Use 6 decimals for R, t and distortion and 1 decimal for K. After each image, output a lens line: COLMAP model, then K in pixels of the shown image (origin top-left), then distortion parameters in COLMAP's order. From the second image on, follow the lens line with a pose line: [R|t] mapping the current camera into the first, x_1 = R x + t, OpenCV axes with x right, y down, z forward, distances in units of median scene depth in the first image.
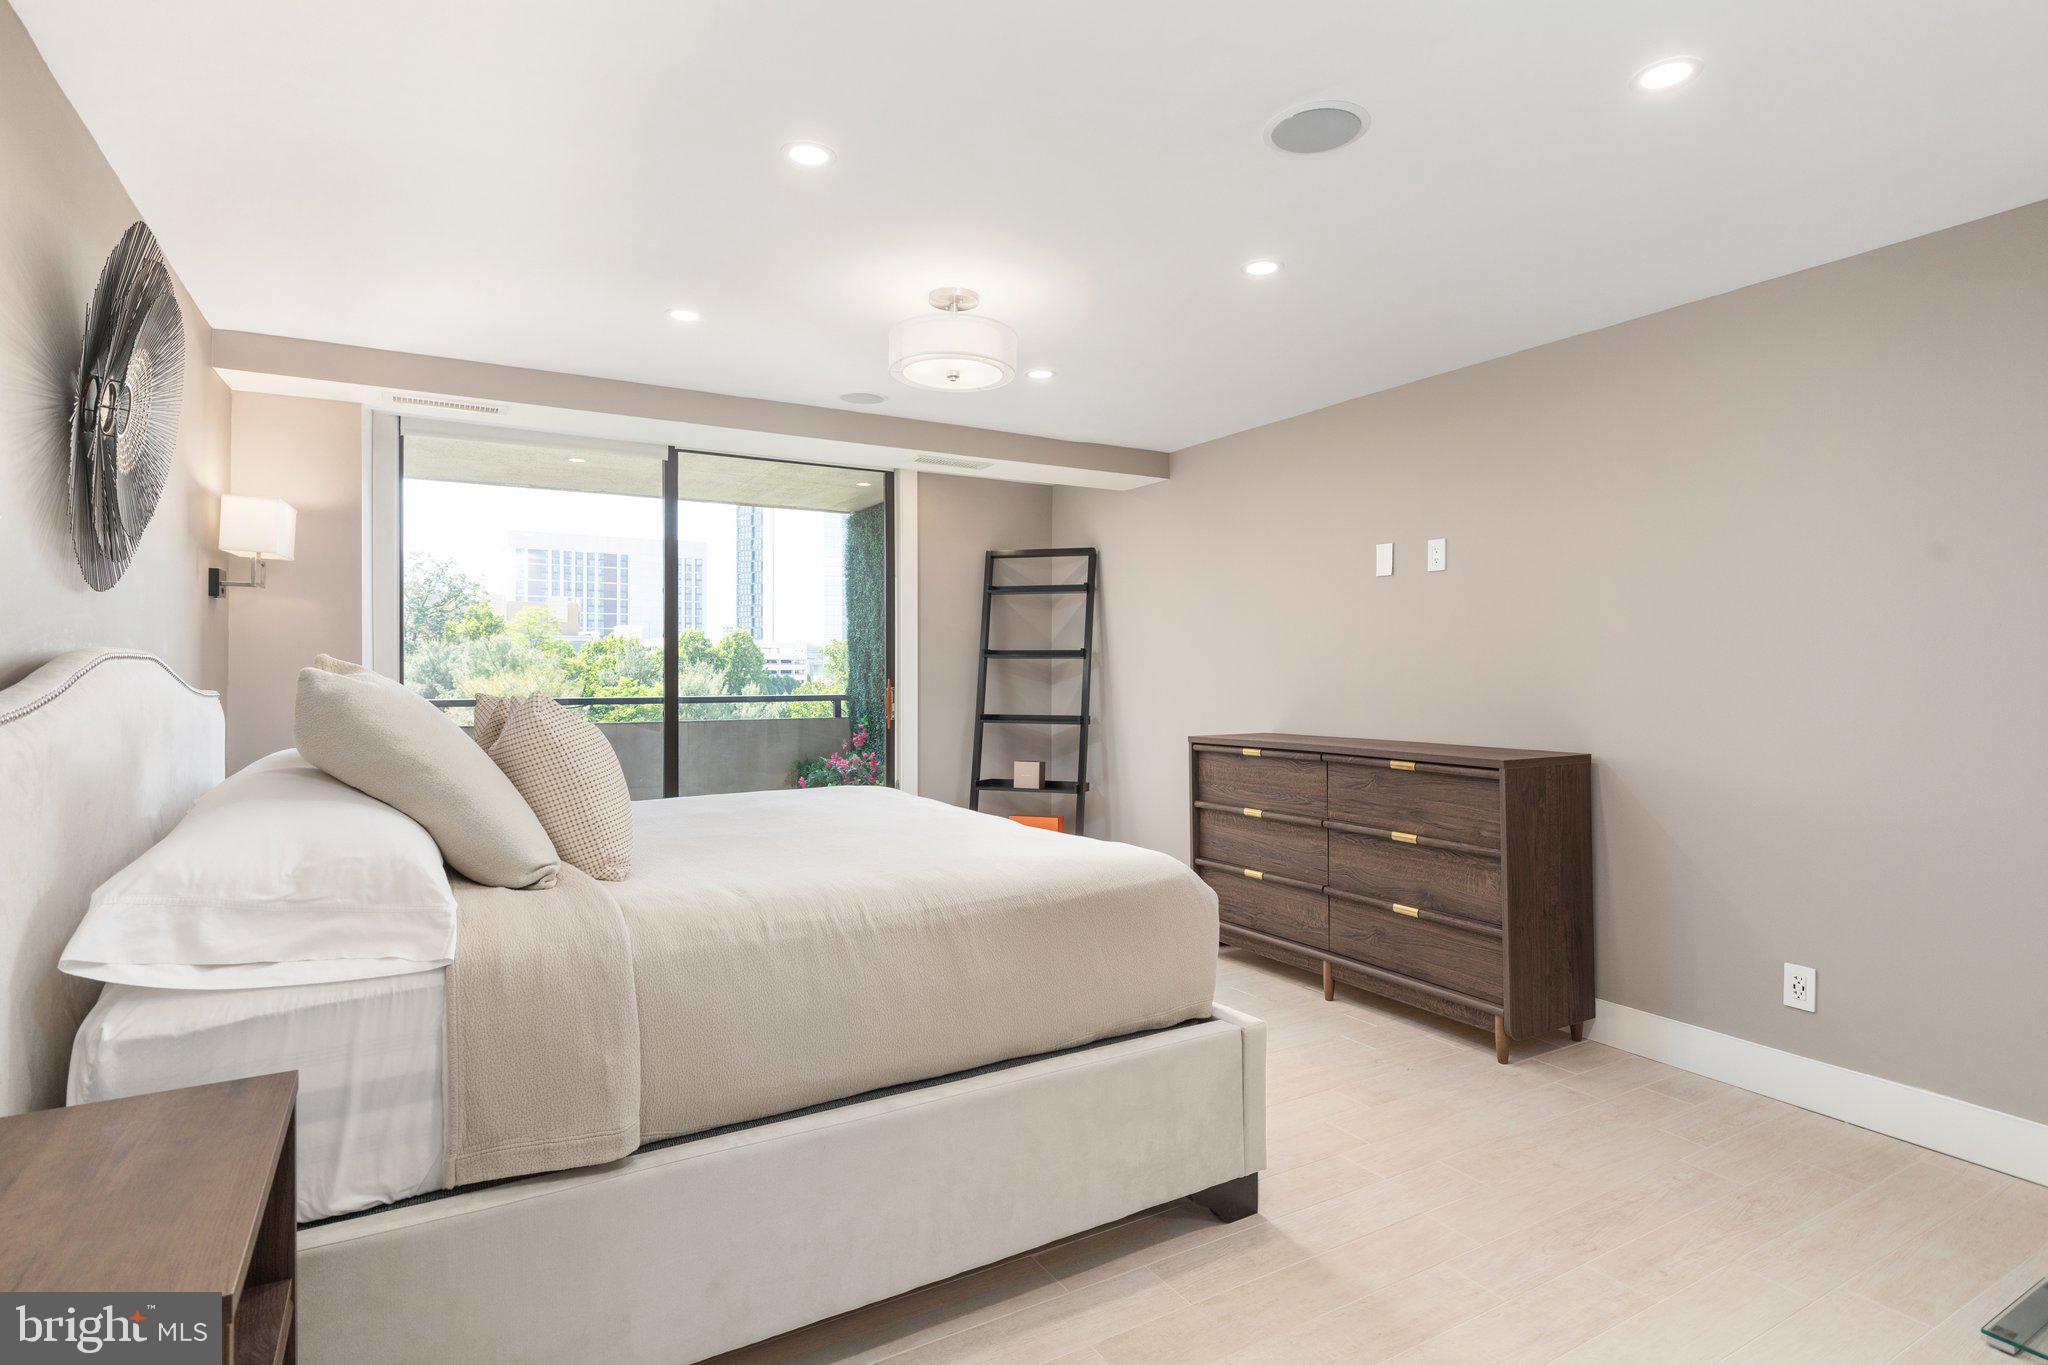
lens RADIAL K [[1045.1, 0, 1024.0], [0, 1045.1, 682.5], [0, 0, 1]] dist [-0.000411, -0.000095]
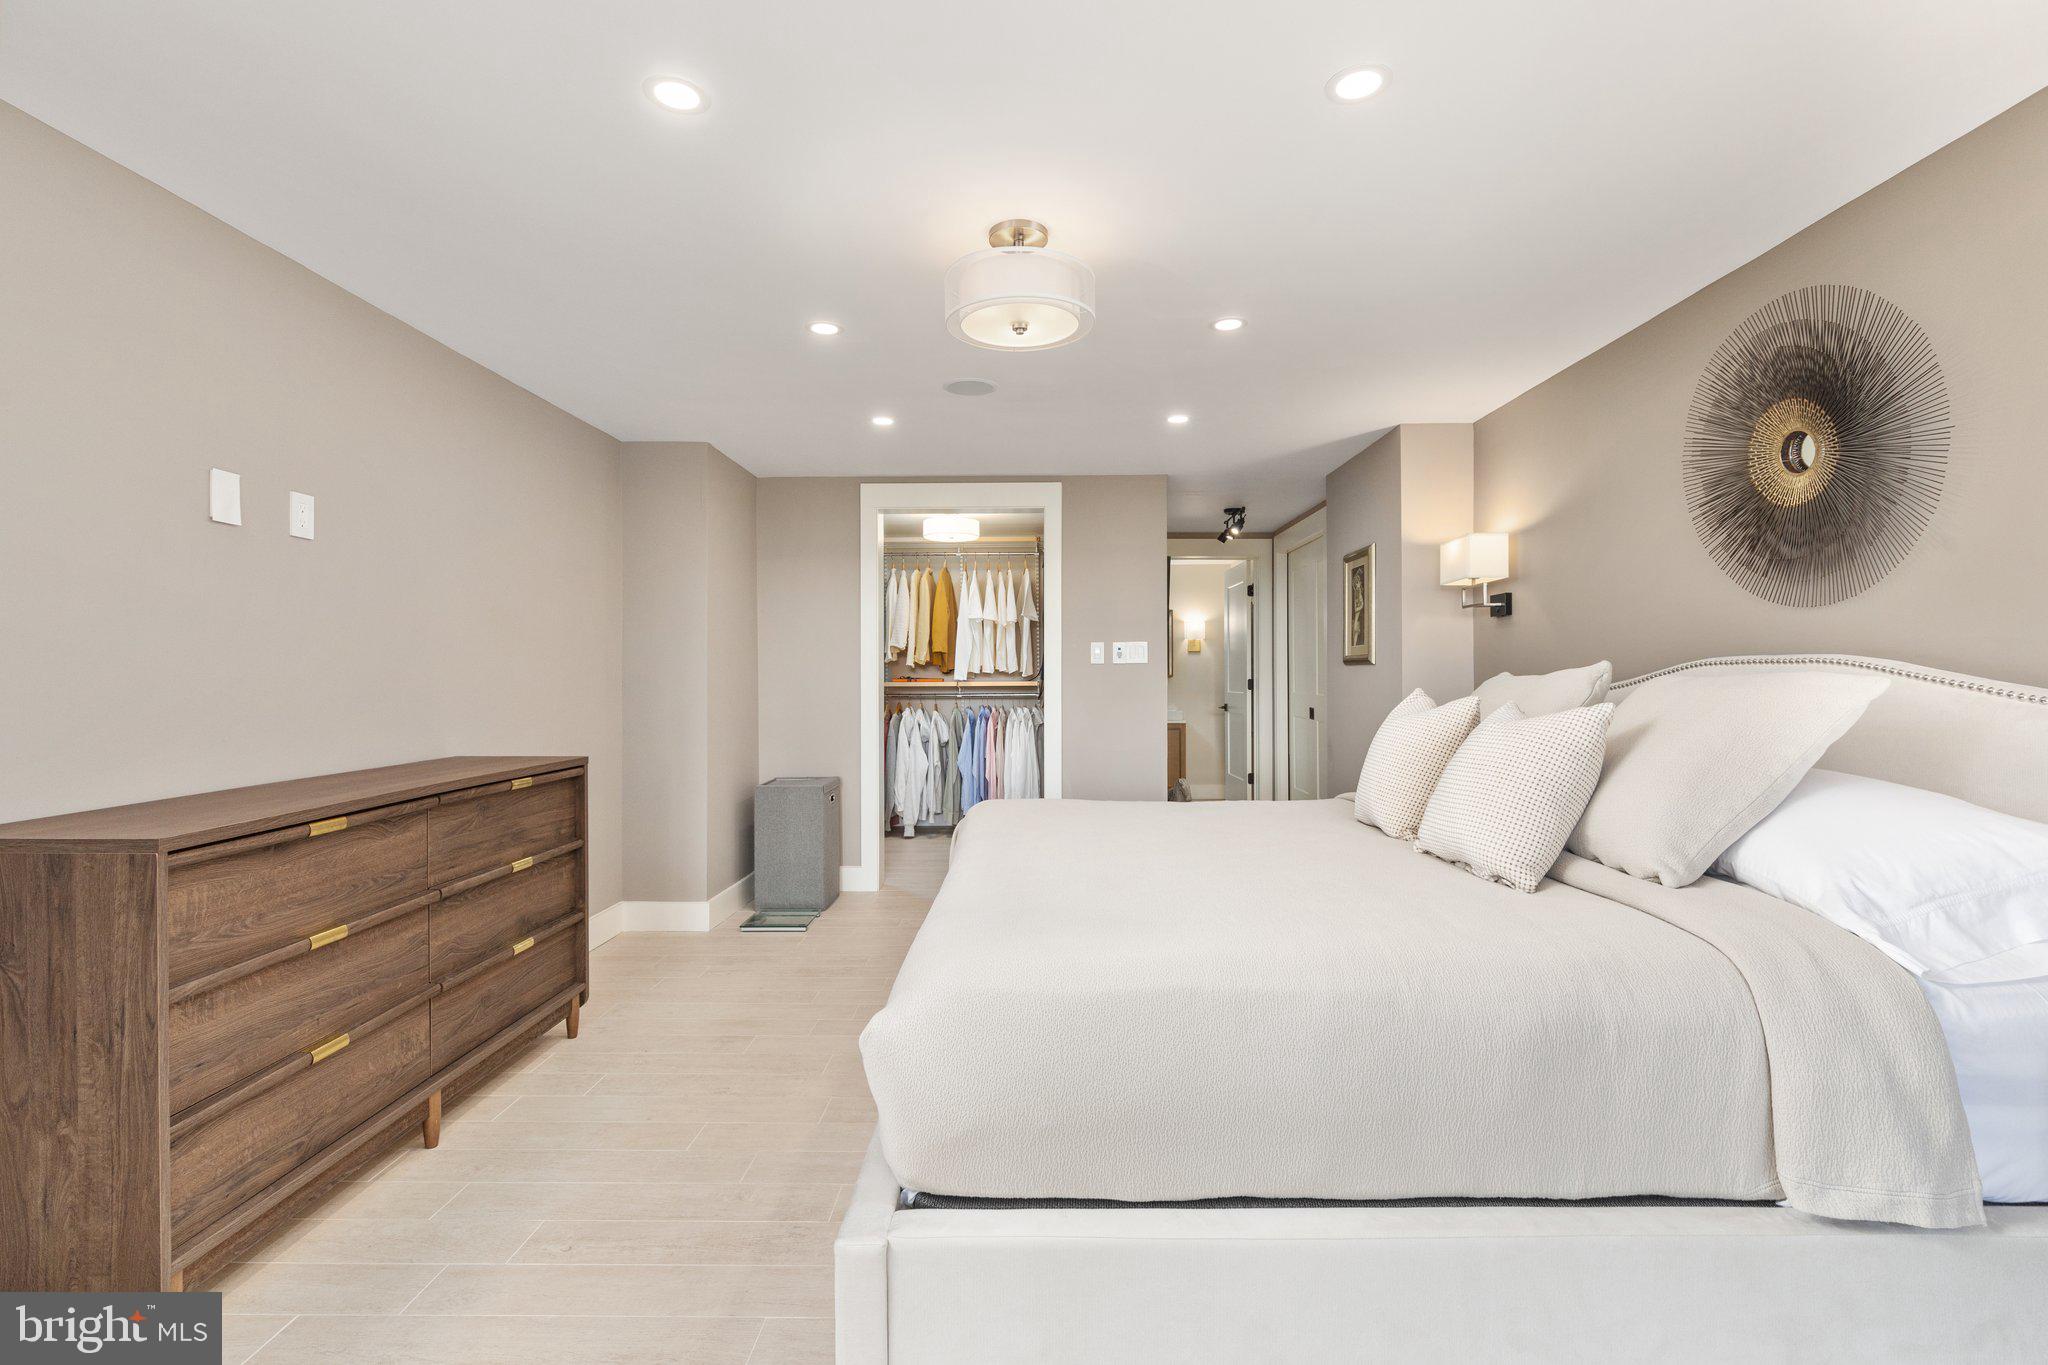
lens RADIAL K [[928.2, 0, 1024.0], [0, 928.2, 682.5], [0, 0, 1]] dist [0.011595, 0.000225]
pose [[-0.851620, -0.003313, 0.524149, -0.371169], [0.008883, 0.999745, 0.020753, -0.016555], [-0.524084, 0.022329, -0.851374, 1.308041]]
